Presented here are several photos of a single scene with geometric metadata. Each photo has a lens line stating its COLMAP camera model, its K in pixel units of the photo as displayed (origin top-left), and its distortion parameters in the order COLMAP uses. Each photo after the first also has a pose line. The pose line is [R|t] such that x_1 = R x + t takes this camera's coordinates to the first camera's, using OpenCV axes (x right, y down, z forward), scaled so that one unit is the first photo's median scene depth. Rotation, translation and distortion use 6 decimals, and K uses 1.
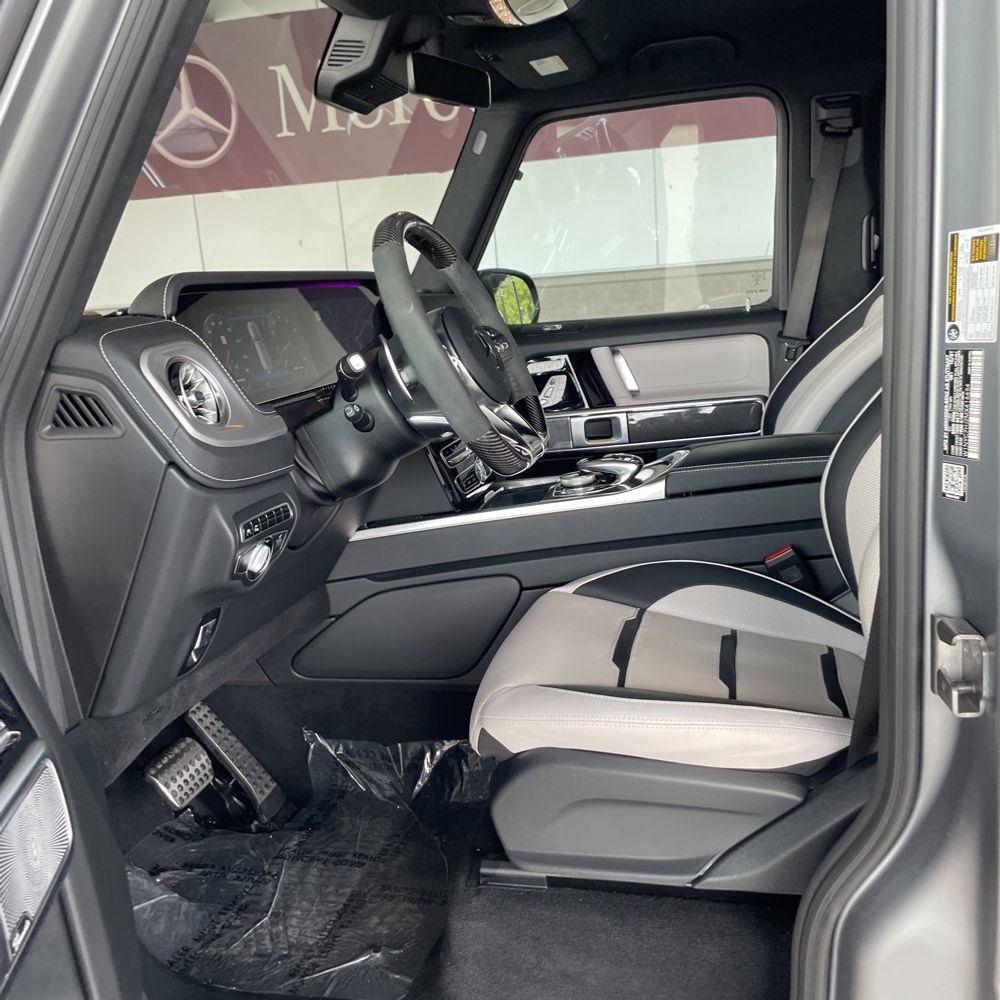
lens RADIAL K [[999.3, 0, 491.8], [0, 999.3, 495.9], [0, 0, 1]] dist [0.100849, -0.142105]
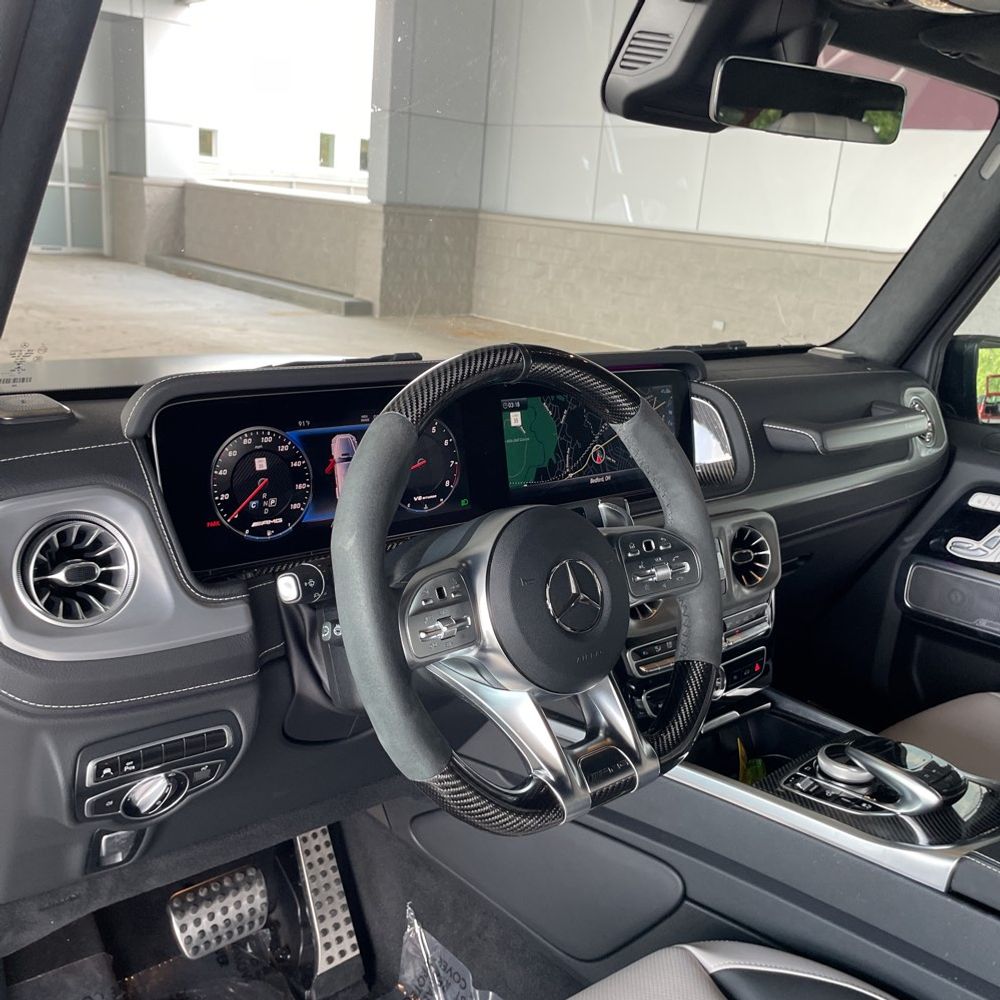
lens RADIAL K [[999.3, 0, 491.8], [0, 999.3, 495.9], [0, 0, 1]] dist [0.100849, -0.142105]
pose [[0.808291, 0.294323, -0.509941, 0.194386], [-0.258864, 0.955539, 0.141192, -0.223908], [0.528825, 0.017881, 0.848543, 0.386543]]
